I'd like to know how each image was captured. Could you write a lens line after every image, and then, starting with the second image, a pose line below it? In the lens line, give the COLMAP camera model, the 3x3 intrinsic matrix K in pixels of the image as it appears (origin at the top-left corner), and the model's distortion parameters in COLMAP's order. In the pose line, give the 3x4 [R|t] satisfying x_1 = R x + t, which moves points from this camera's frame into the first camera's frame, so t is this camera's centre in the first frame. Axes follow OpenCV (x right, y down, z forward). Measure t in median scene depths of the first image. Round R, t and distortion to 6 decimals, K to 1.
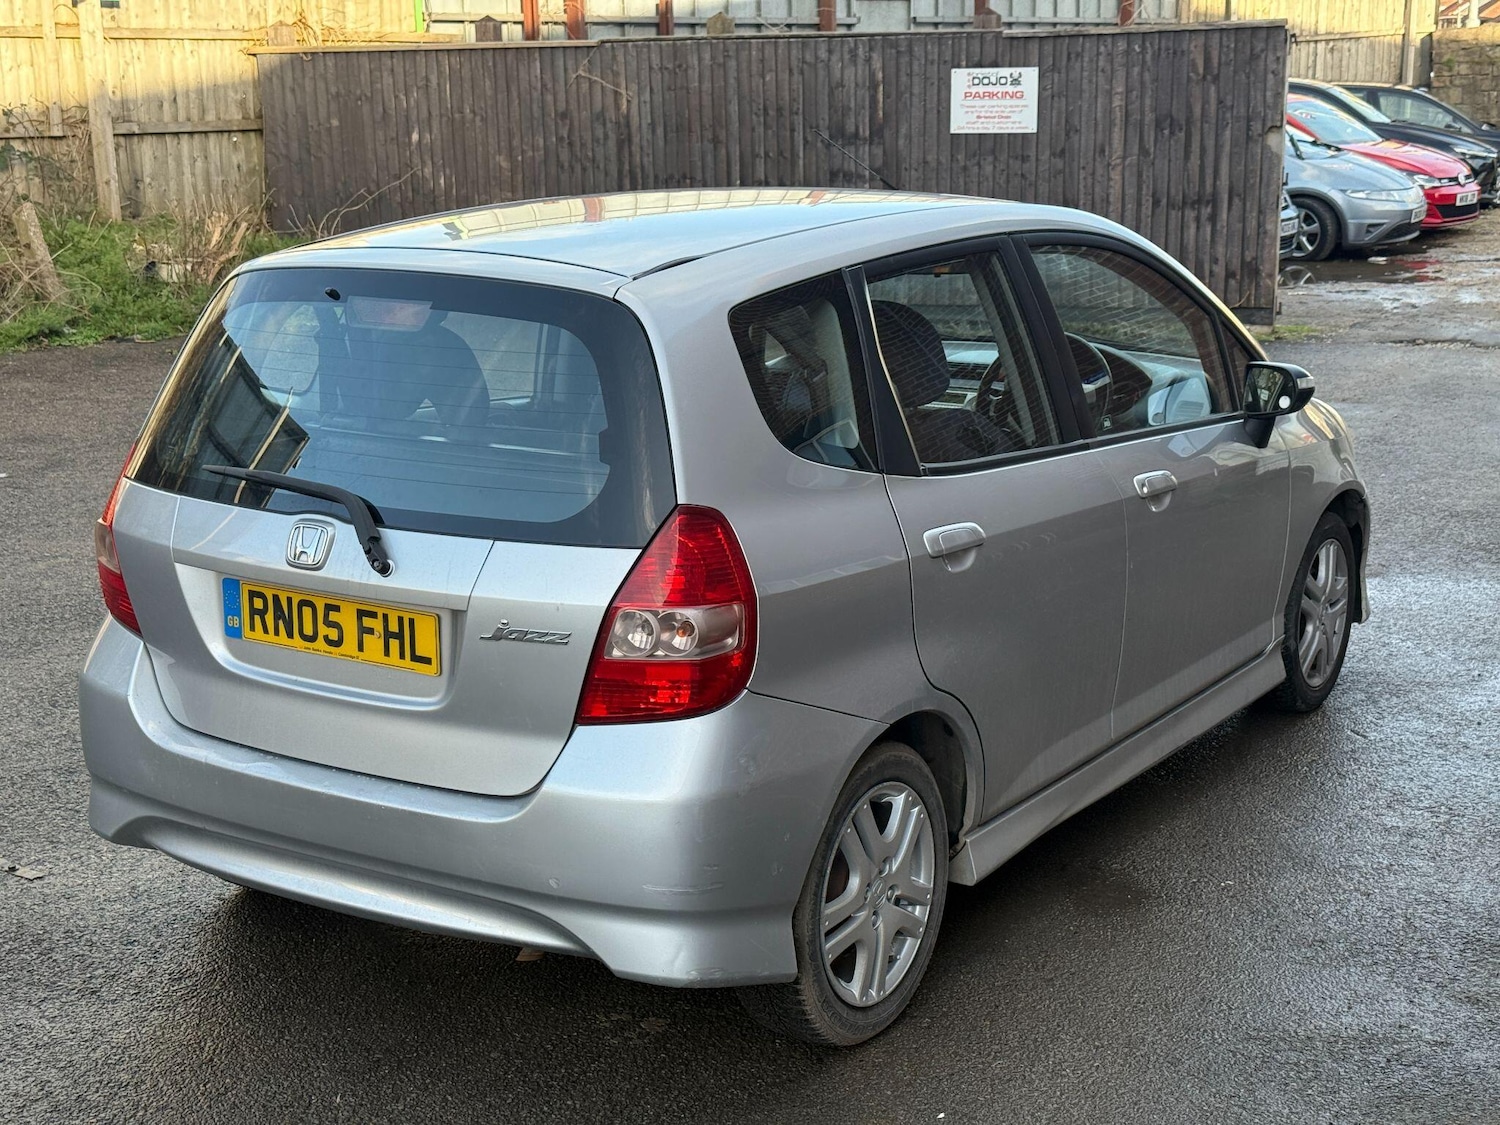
lens RADIAL K [[2027.2, 0, 750.0], [0, 2027.2, 562.5], [0, 0, 1]] dist [0.198106, -0.485188]
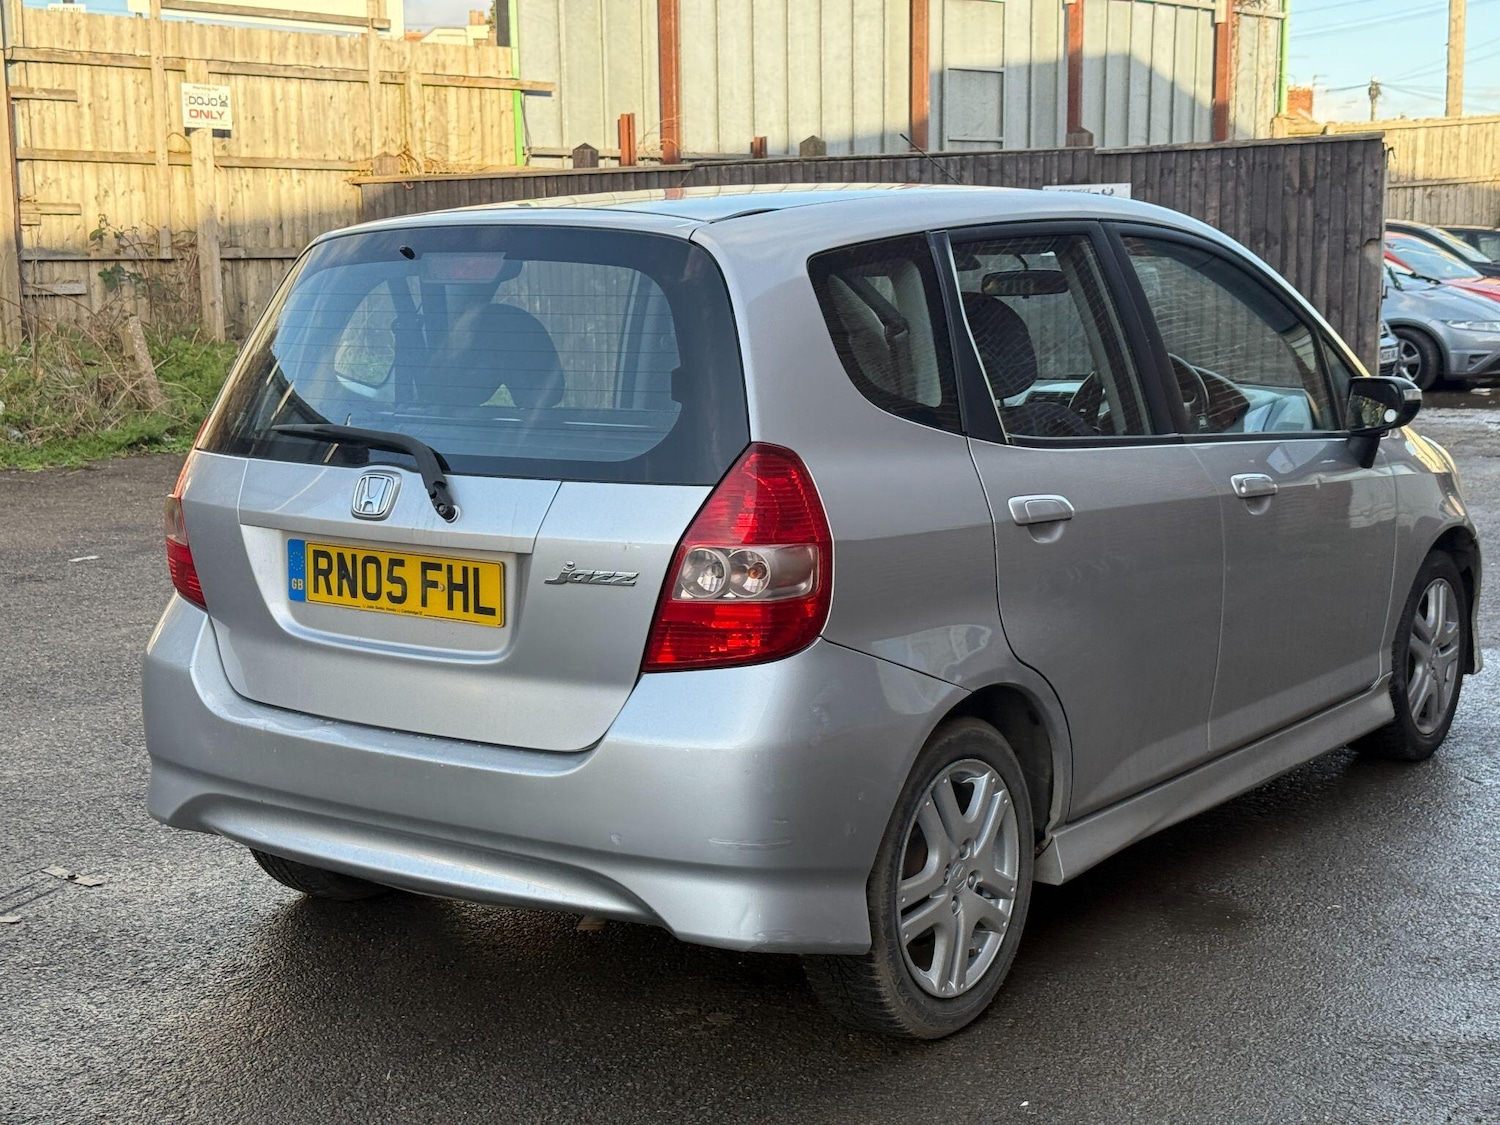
lens RADIAL K [[2029.4, 0, 734.2], [0, 2029.4, 552.2], [0, 0, 1]] dist [0.216254, -0.565269]
pose [[0.998581, 0.011137, -0.052068, 0.001798], [-0.015452, 0.996412, -0.083212, 0.024965], [0.050955, 0.083898, 0.995171, 0.010135]]
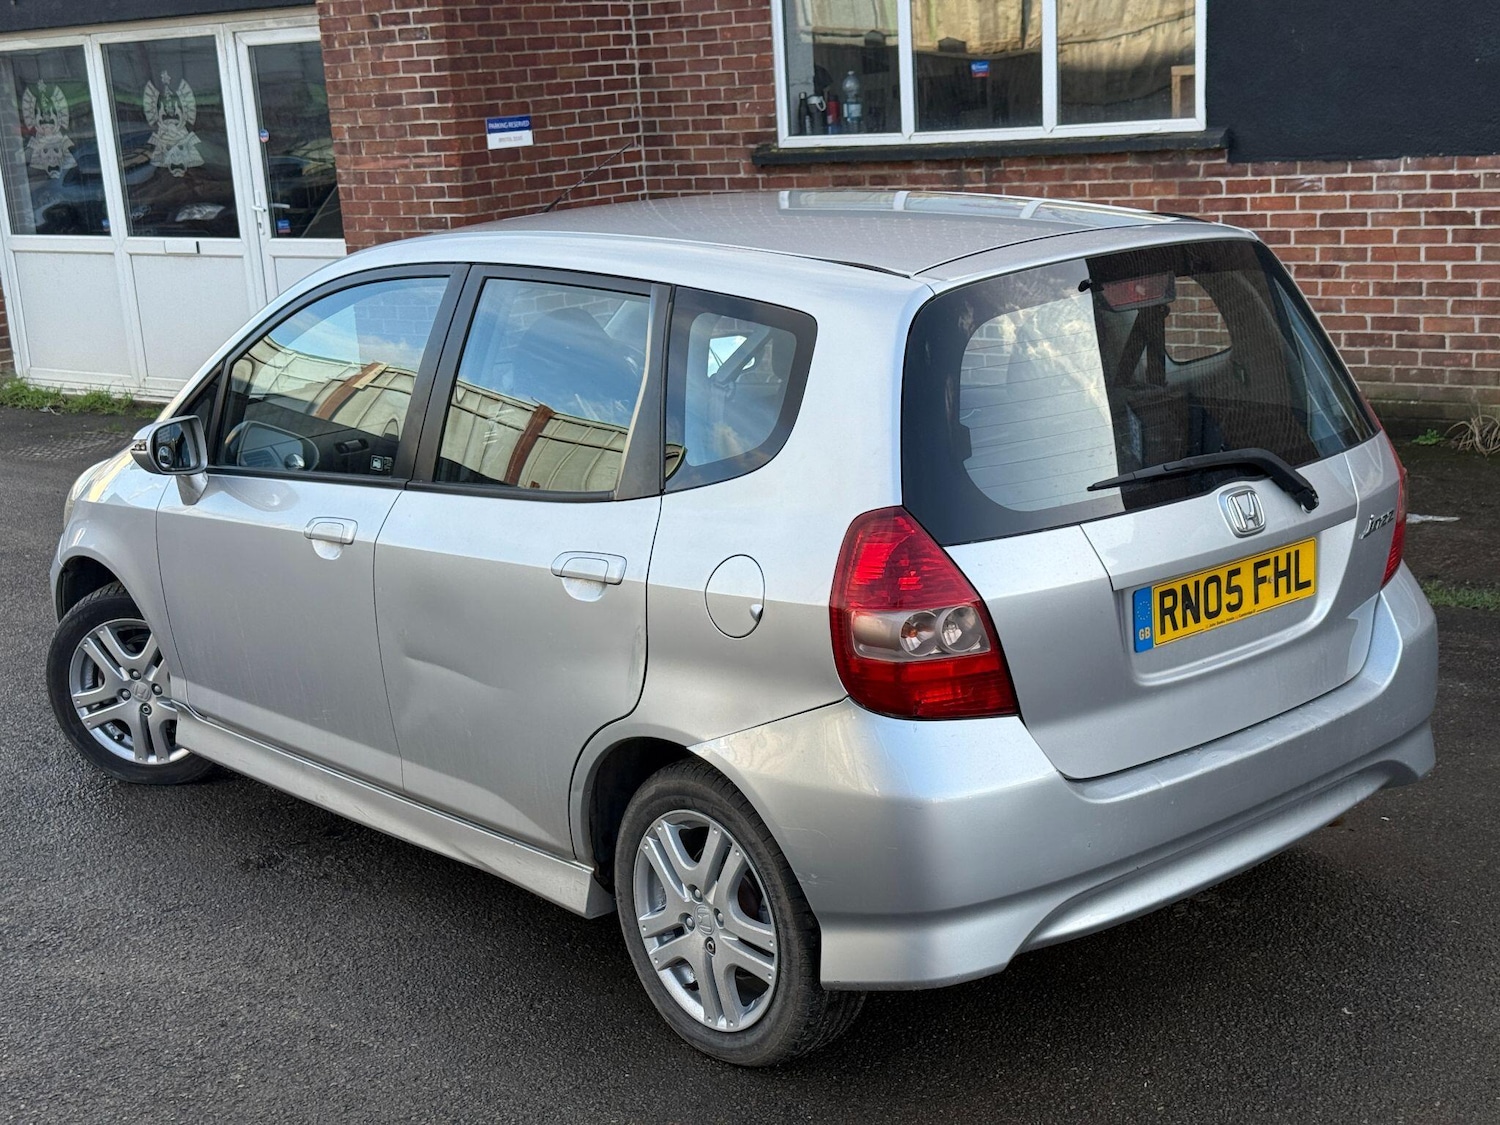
lens RADIAL K [[2025.9, 0, 742.3], [0, 2025.9, 555.6], [0, 0, 1]] dist [0.204431, -0.505560]
pose [[0.252114, -0.204866, 0.945764, -0.322033], [0.270311, 0.953339, 0.134450, -0.049688], [-0.929177, 0.221753, 0.295727, 0.240702]]
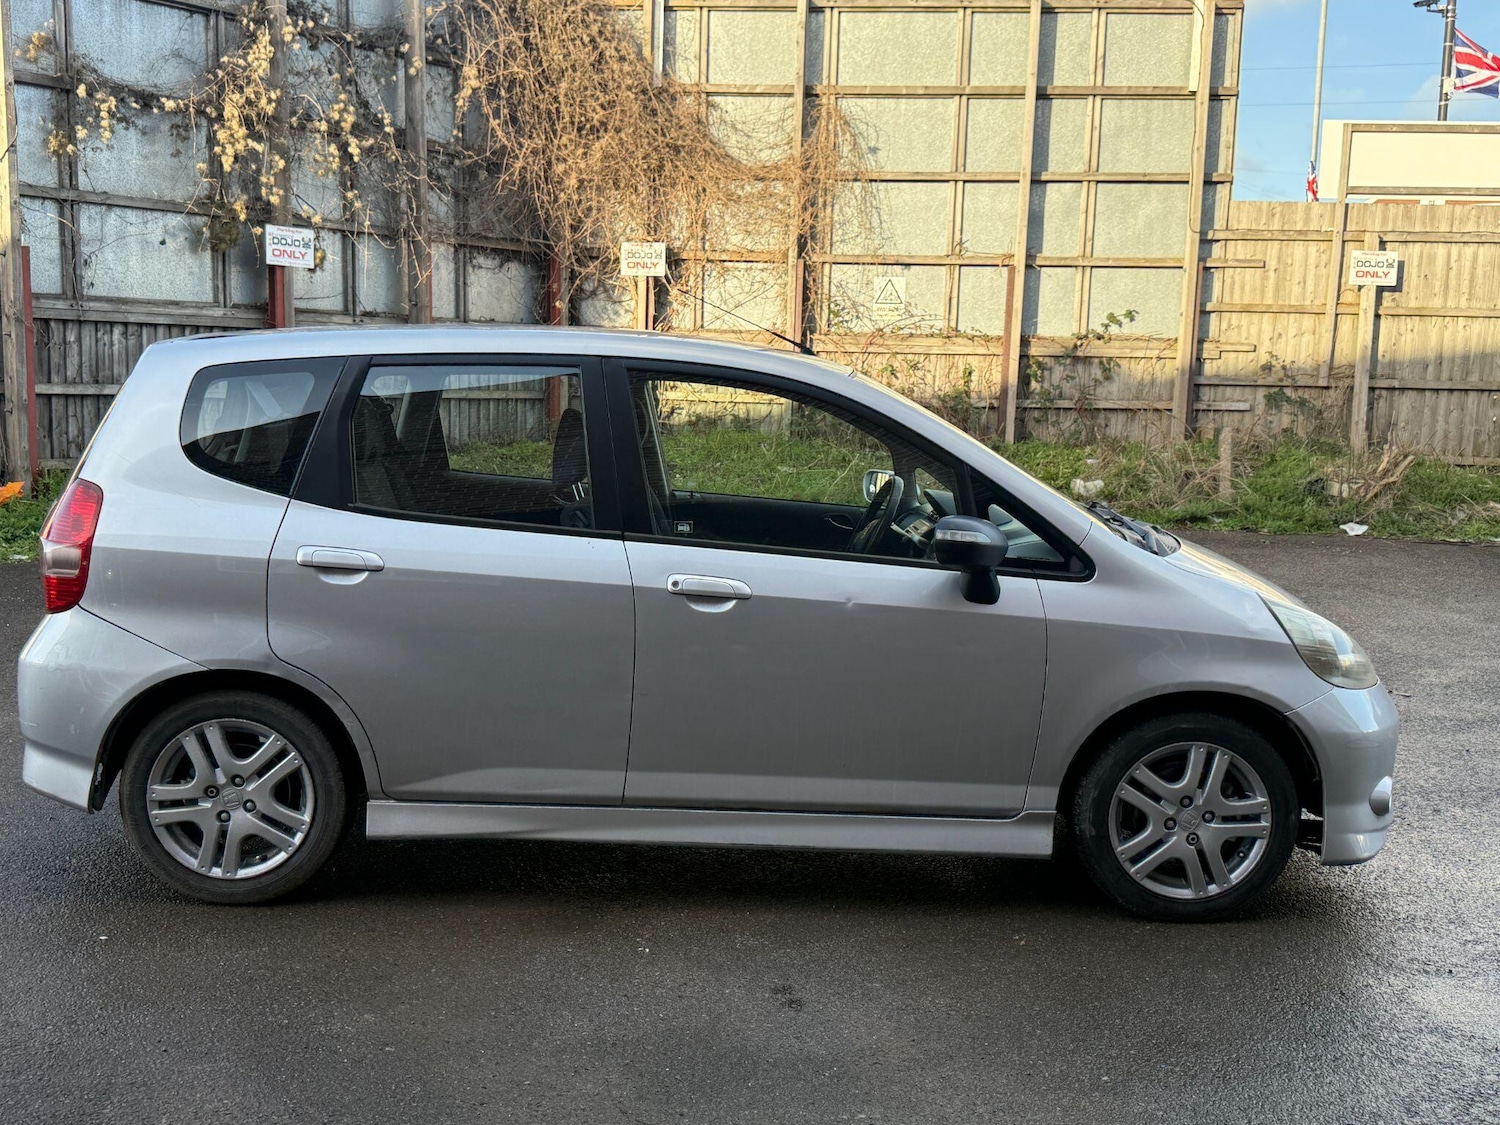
lens RADIAL K [[1508.8, 0, 750.0], [0, 1508.8, 562.5], [0, 0, 1]] dist [0.109337, -0.217076]
pose [[0.607820, 0.130741, -0.783238, 0.283021], [-0.215376, 0.976523, -0.004134, -0.016511], [0.764309, 0.171203, 0.621708, 0.165968]]
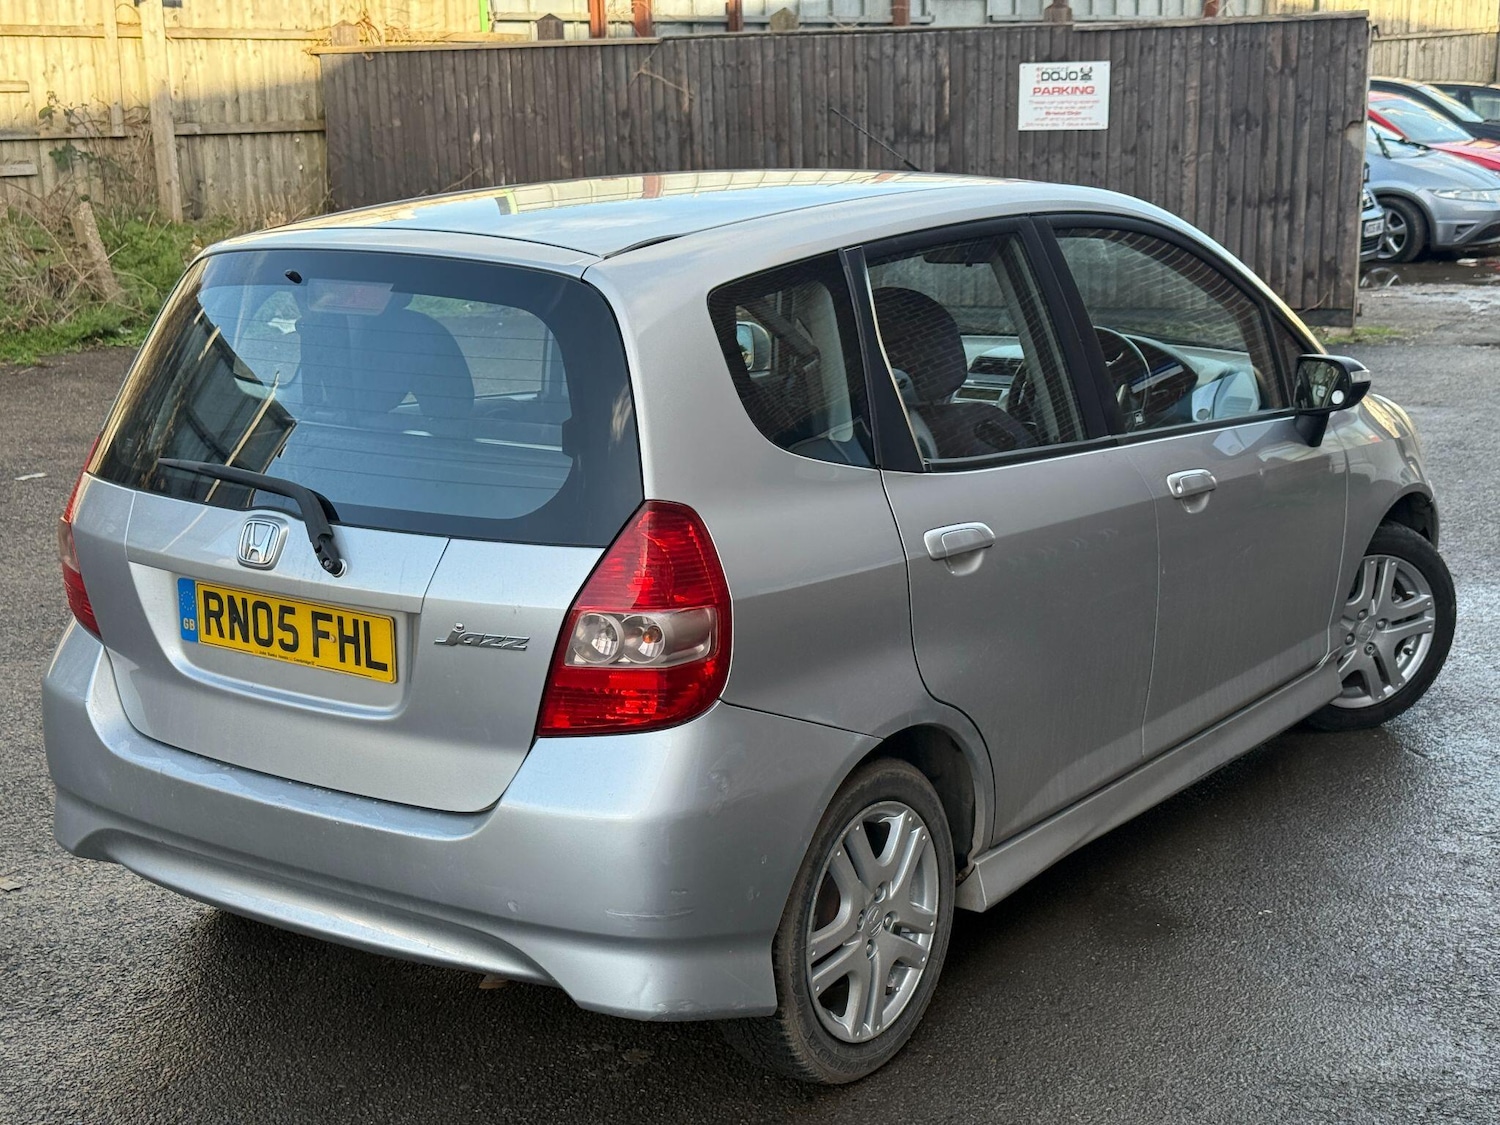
lens RADIAL K [[2051.0, 0, 753.8], [0, 2051.0, 575.7], [0, 0, 1]] dist [0.137267, -0.268105]
pose [[0.999250, 0.006386, -0.038199, 0.011811], [-0.006318, 0.999978, 0.001914, 0.000879], [0.038211, -0.001671, 0.999268, 0.016209]]
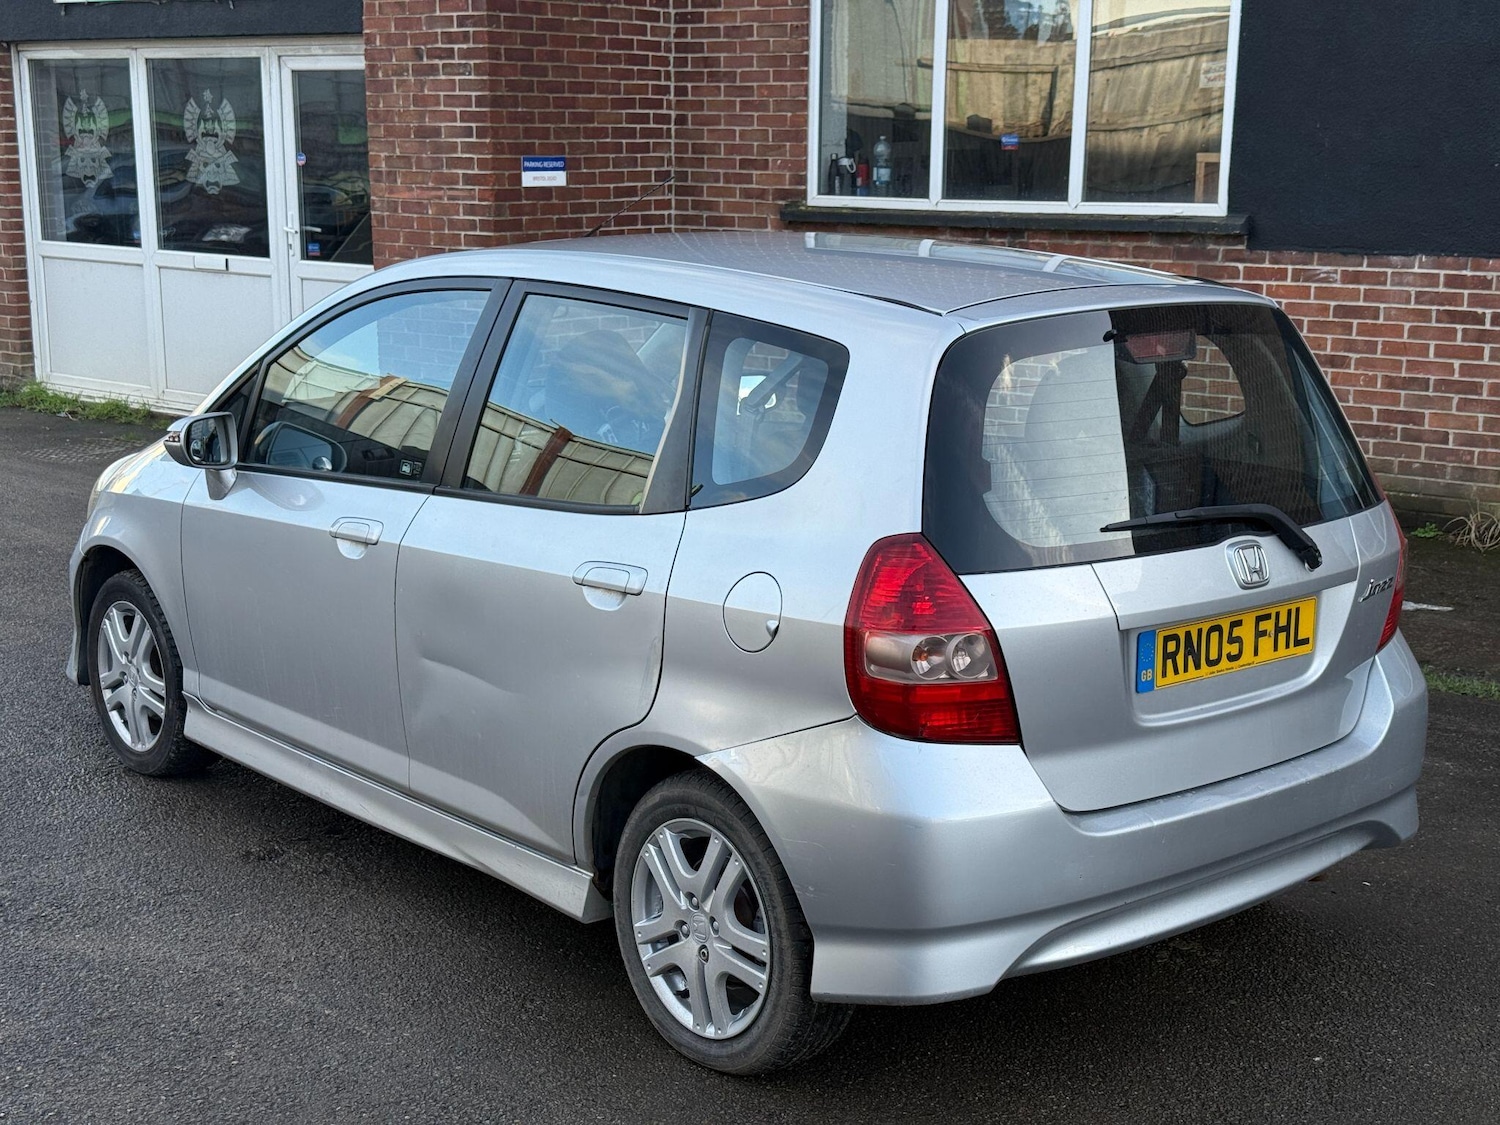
lens RADIAL K [[2023.1, 0, 757.6], [0, 2023.1, 566.0], [0, 0, 1]] dist [0.193681, -0.458197]
pose [[0.255519, -0.163525, 0.952874, -0.330631], [0.203877, 0.972542, 0.112229, -0.045811], [-0.945063, 0.165592, 0.281843, 0.242668]]
